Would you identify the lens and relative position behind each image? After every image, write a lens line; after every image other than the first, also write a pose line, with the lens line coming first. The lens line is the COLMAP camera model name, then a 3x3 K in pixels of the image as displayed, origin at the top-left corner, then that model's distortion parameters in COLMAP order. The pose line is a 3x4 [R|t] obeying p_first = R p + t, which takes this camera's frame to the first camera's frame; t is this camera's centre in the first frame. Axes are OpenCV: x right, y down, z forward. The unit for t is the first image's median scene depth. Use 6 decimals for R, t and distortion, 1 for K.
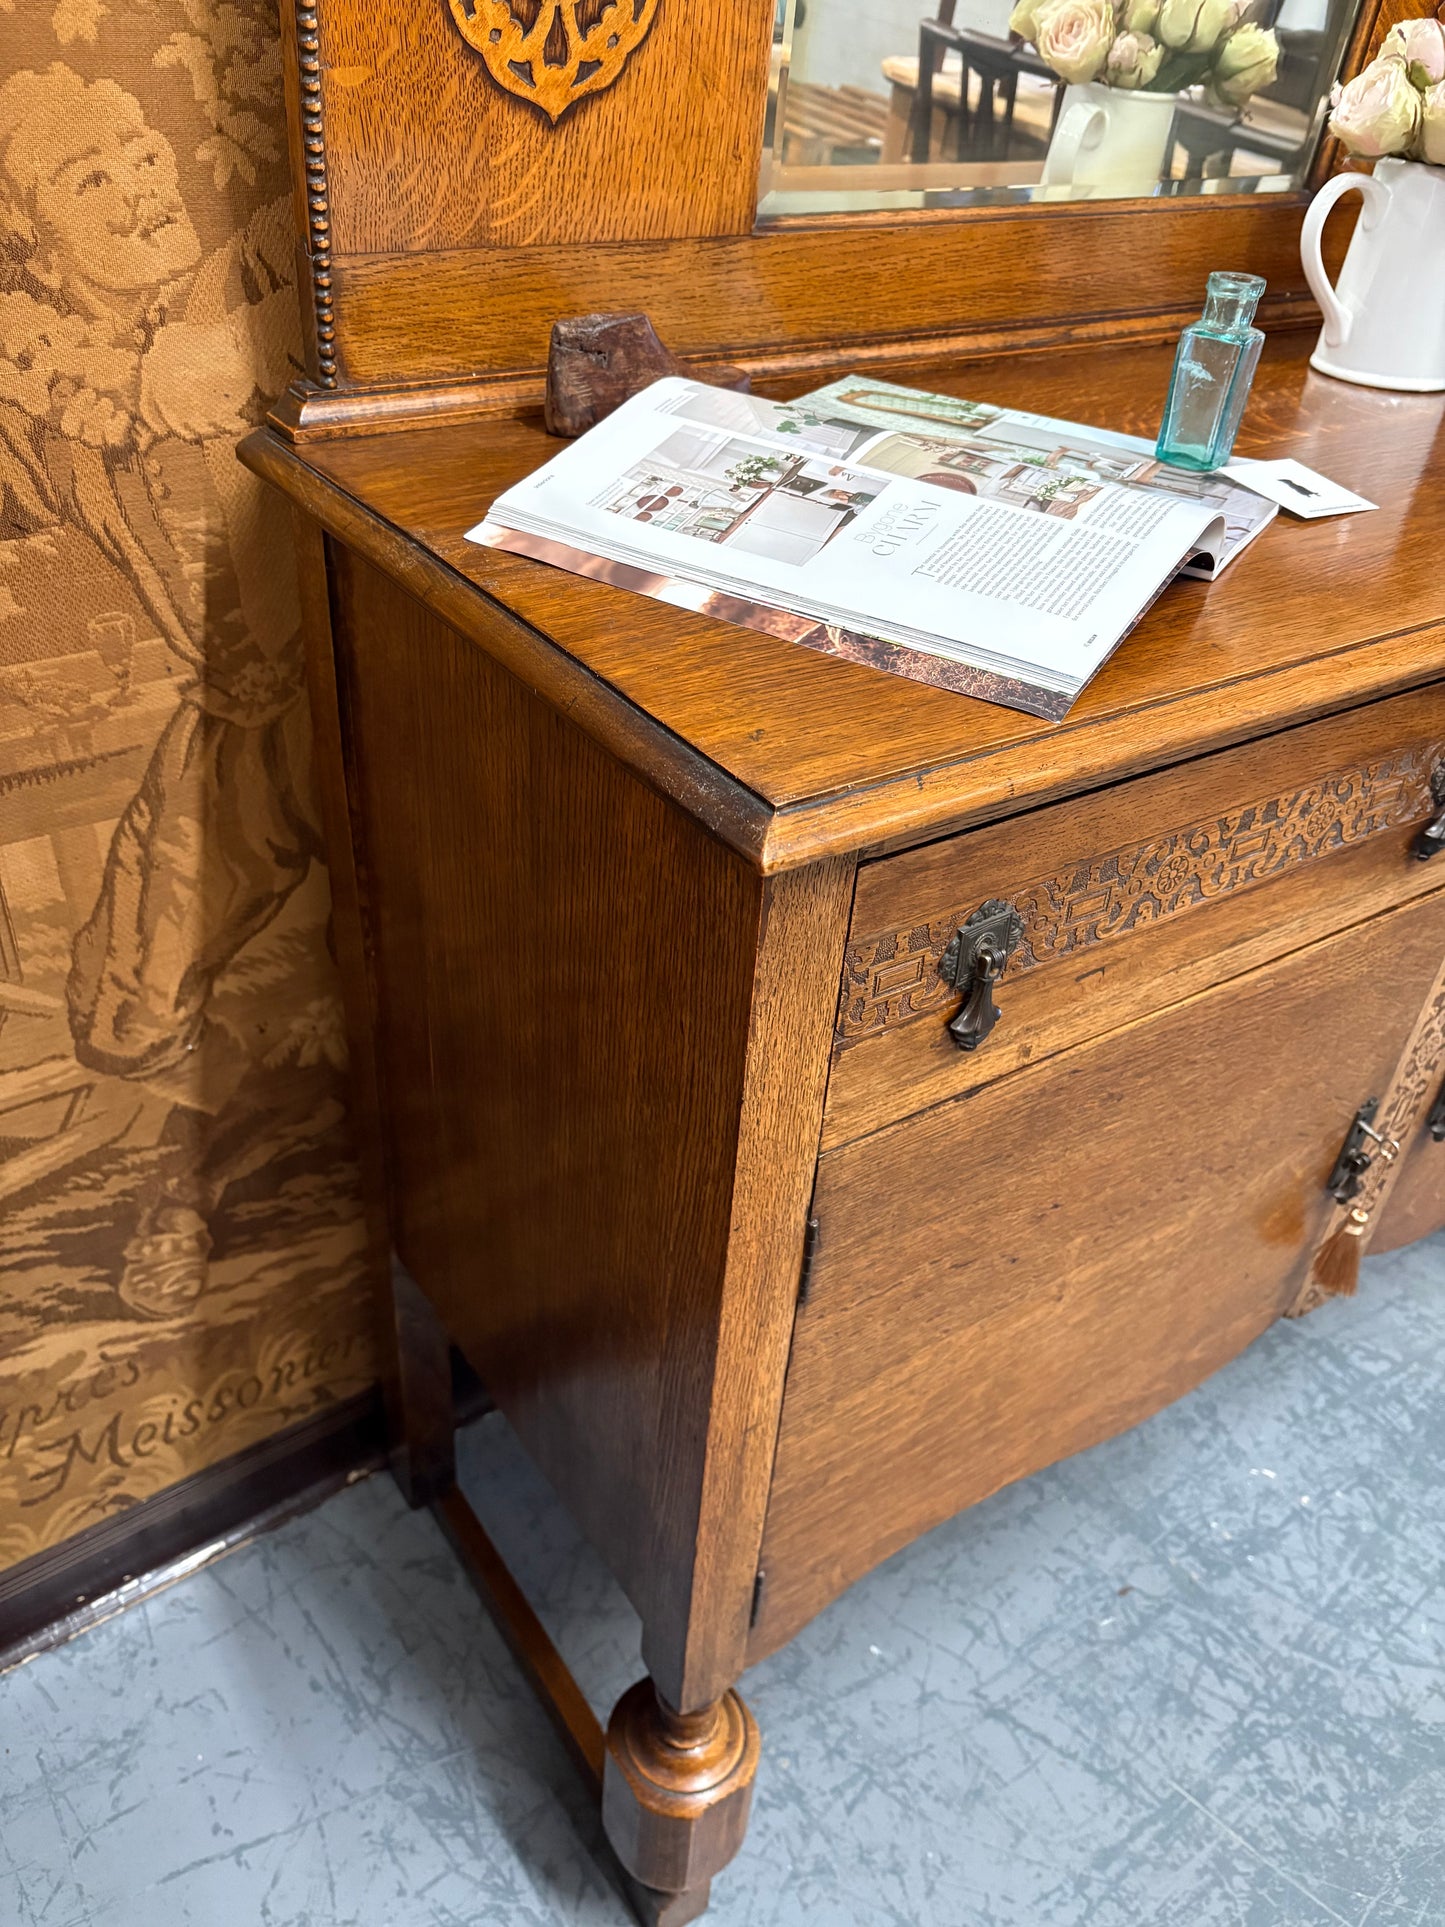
lens RADIAL K [[1472.6, 0, 729.2], [0, 1472.6, 961.0], [0, 0, 1]] dist [0.036545, -0.046255]
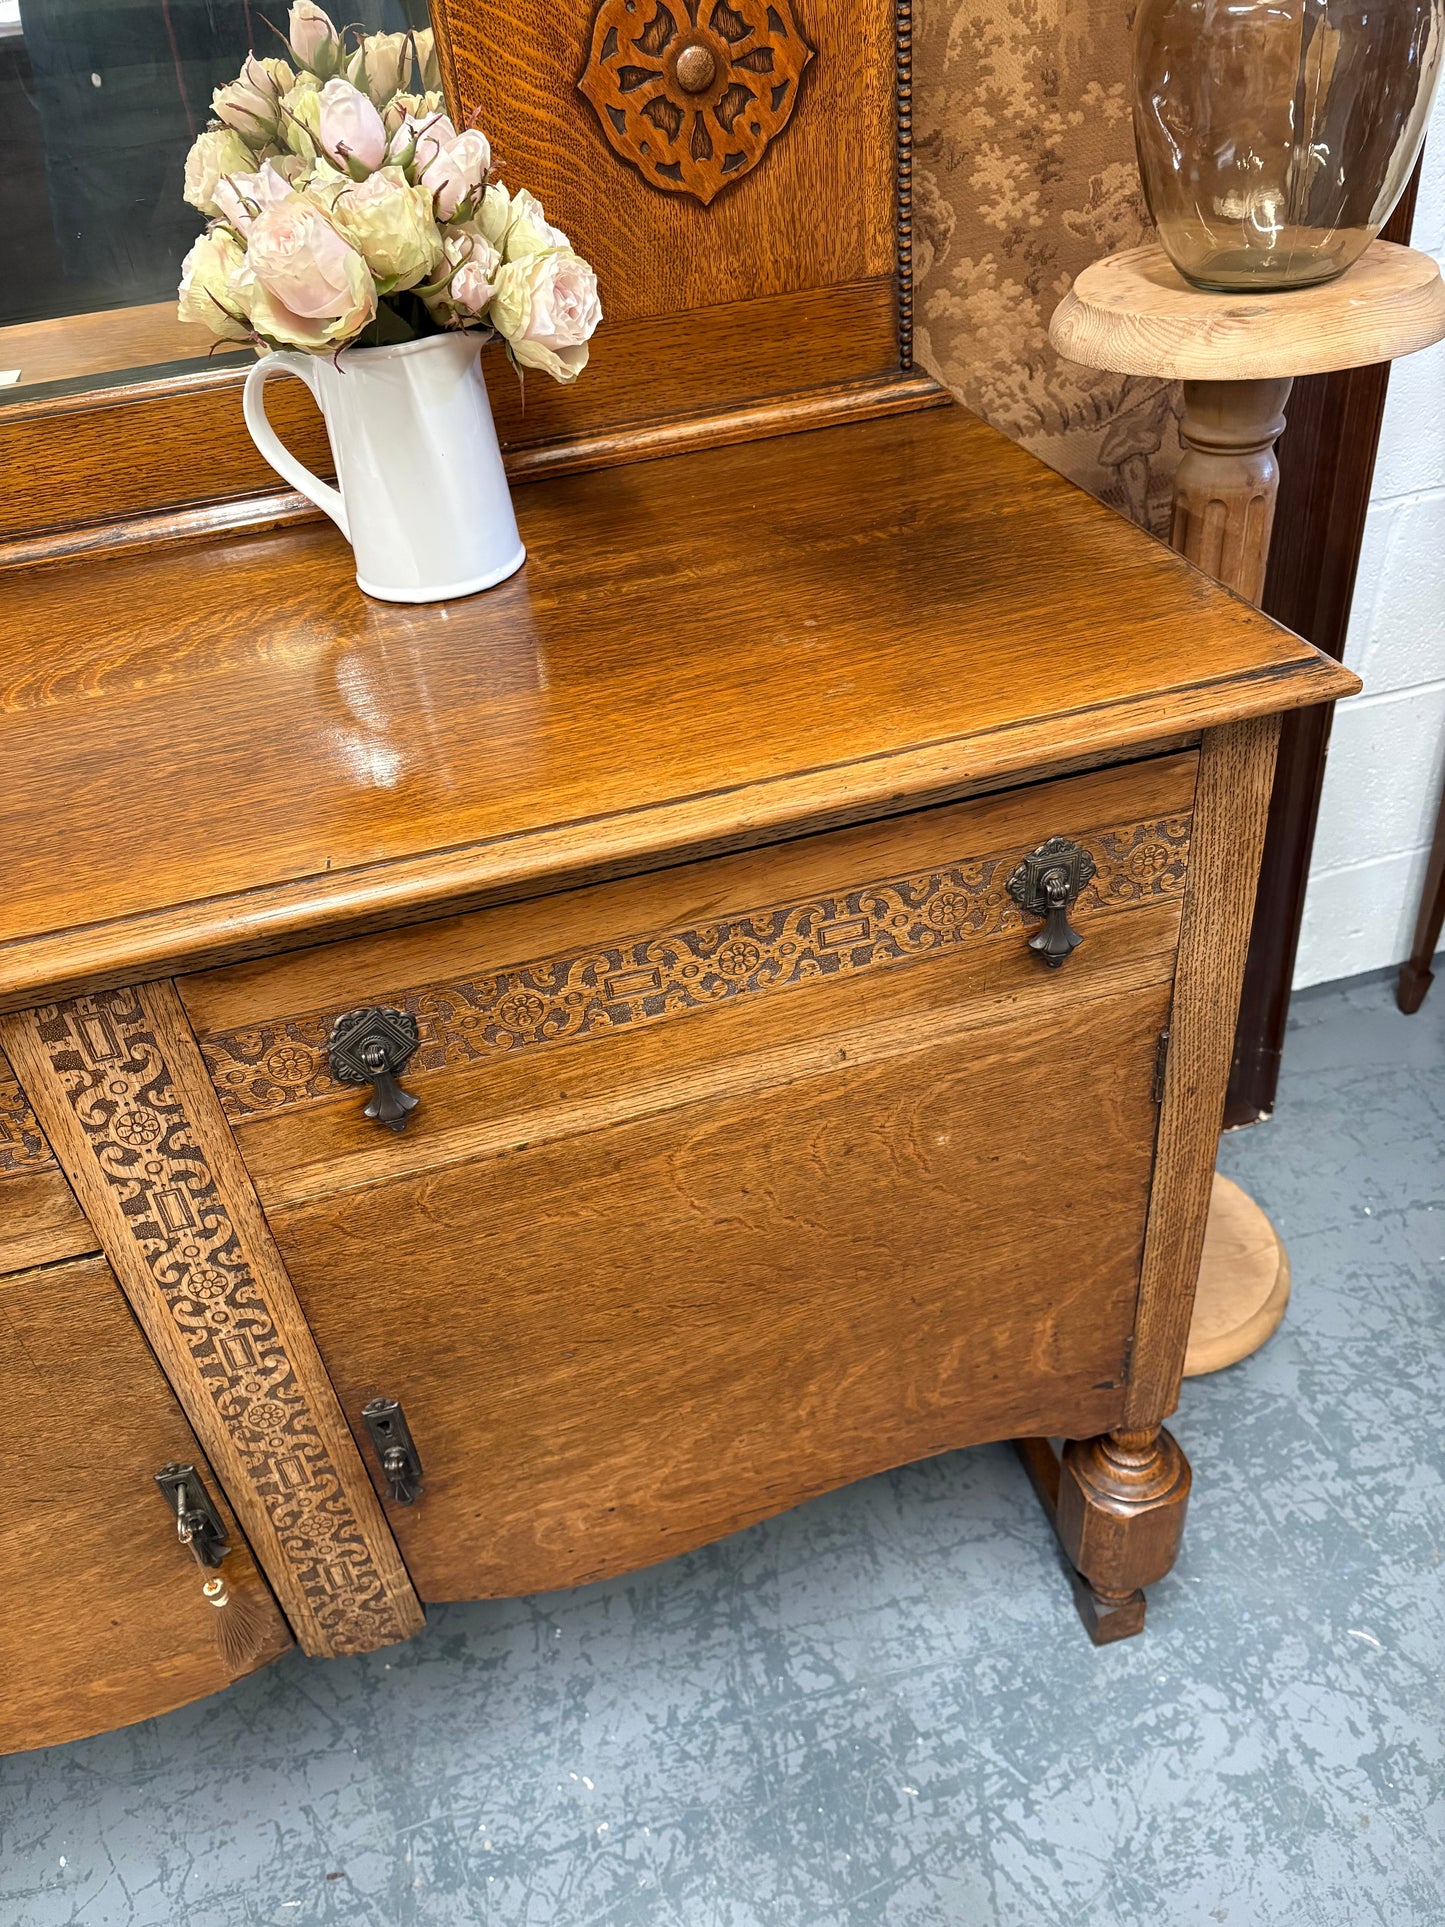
lens RADIAL K [[1472.6, 0, 710.8], [0, 1472.6, 967.6], [0, 0, 1]] dist [0.036545, -0.046255]
pose [[0.924384, 0.081688, -0.372614, 1.217100], [-0.065299, 0.996270, 0.056419, -0.313789], [0.375832, -0.027821, 0.926270, 0.398351]]
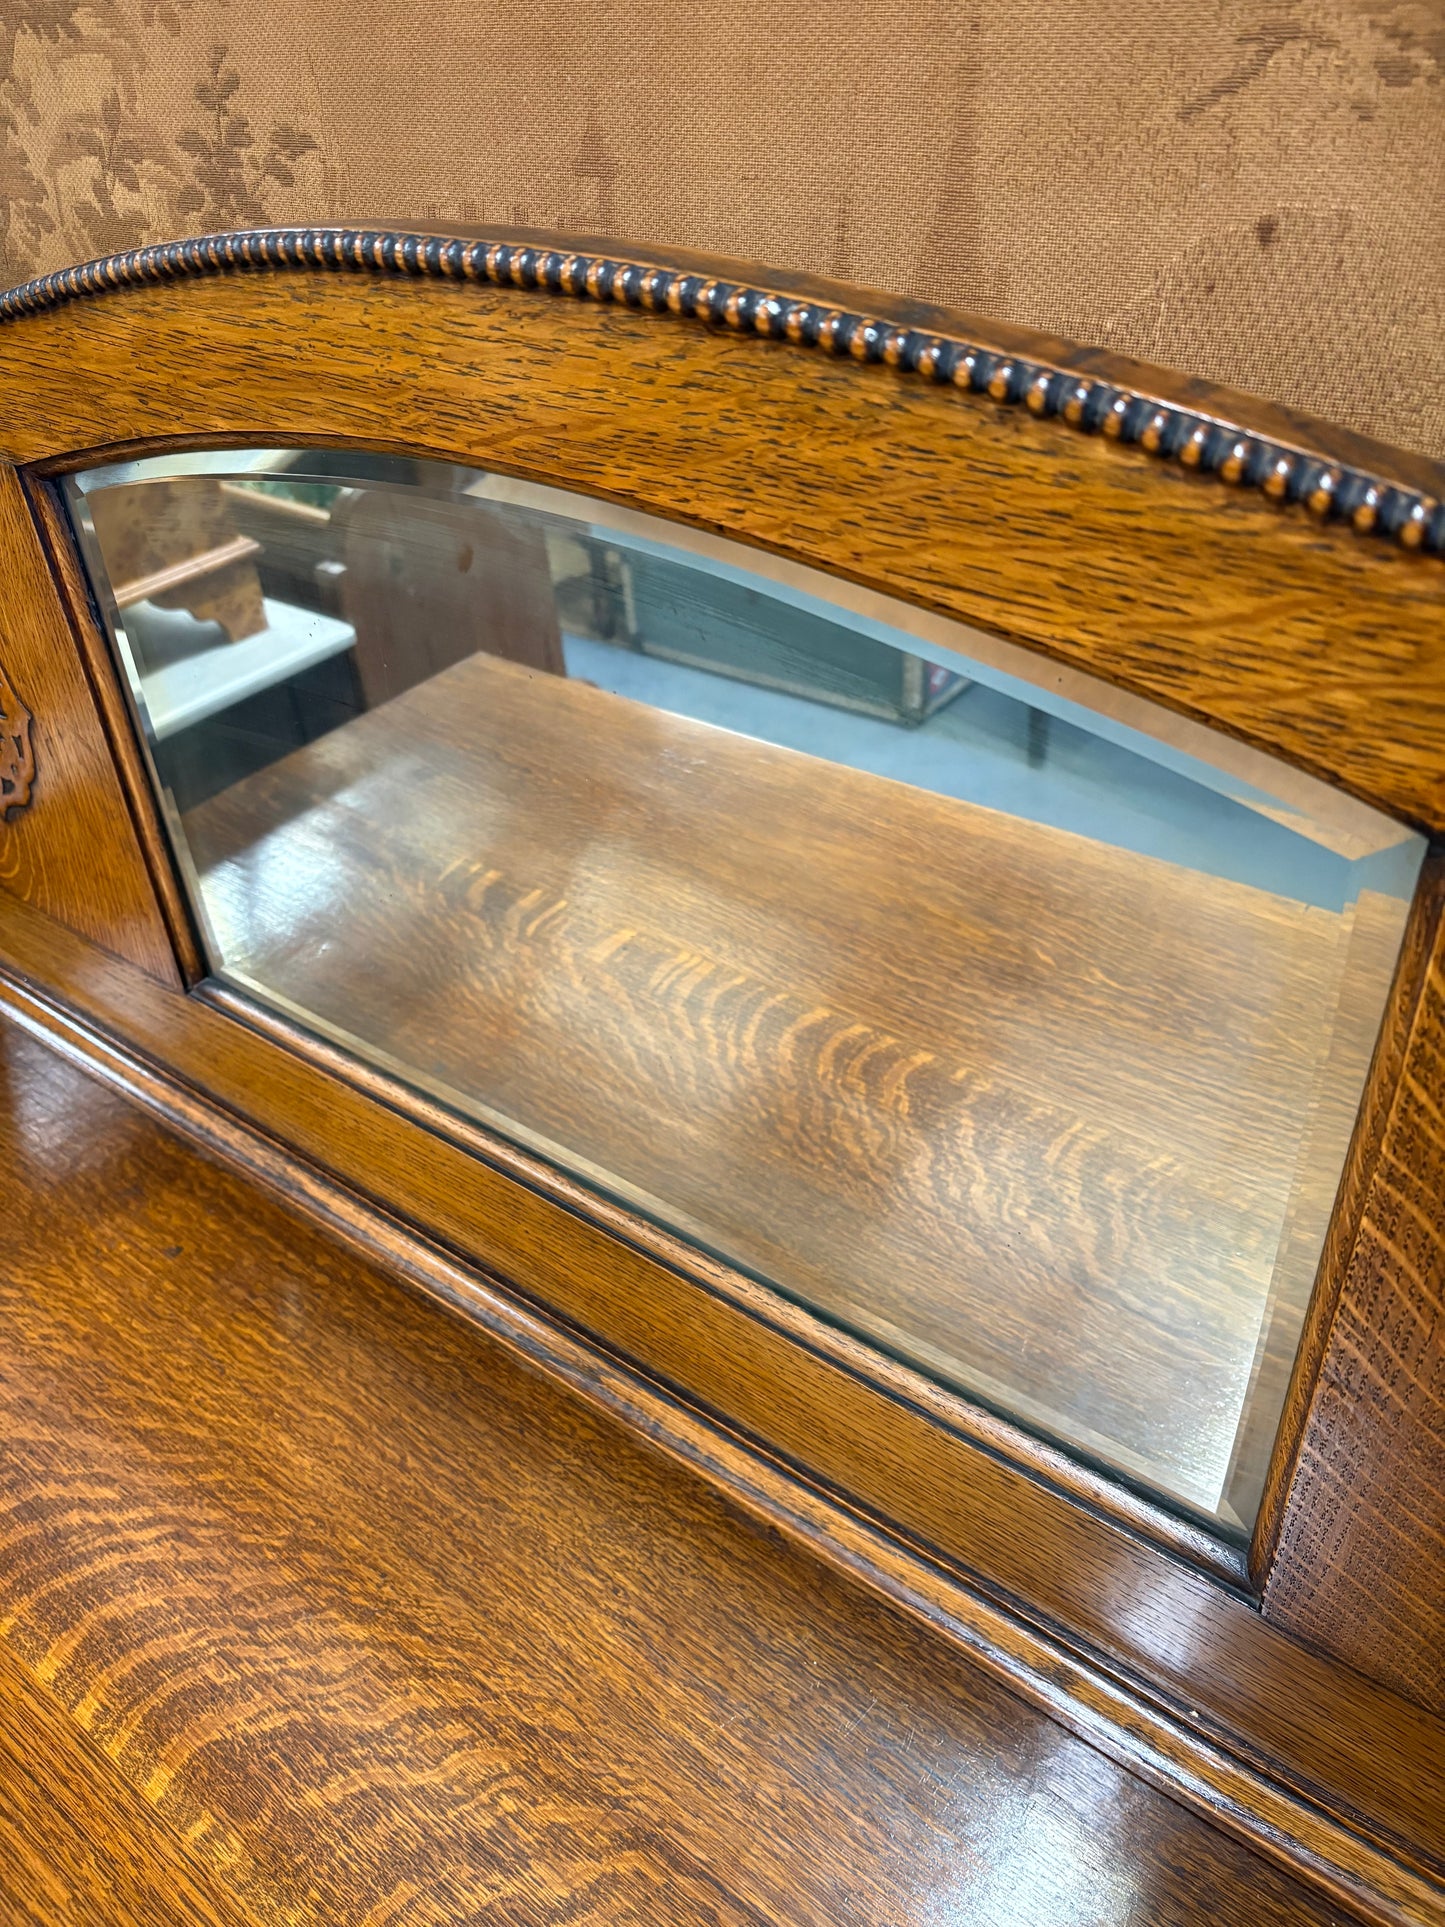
lens RADIAL K [[1472.6, 0, 704.8], [0, 1472.6, 962.9], [0, 0, 1]] dist [0.036545, -0.046255]
pose [[0.270067, 0.450840, -0.850769, 0.883297], [-0.518325, 0.812717, 0.266139, -0.974103], [0.811420, 0.369100, 0.453170, 0.945931]]
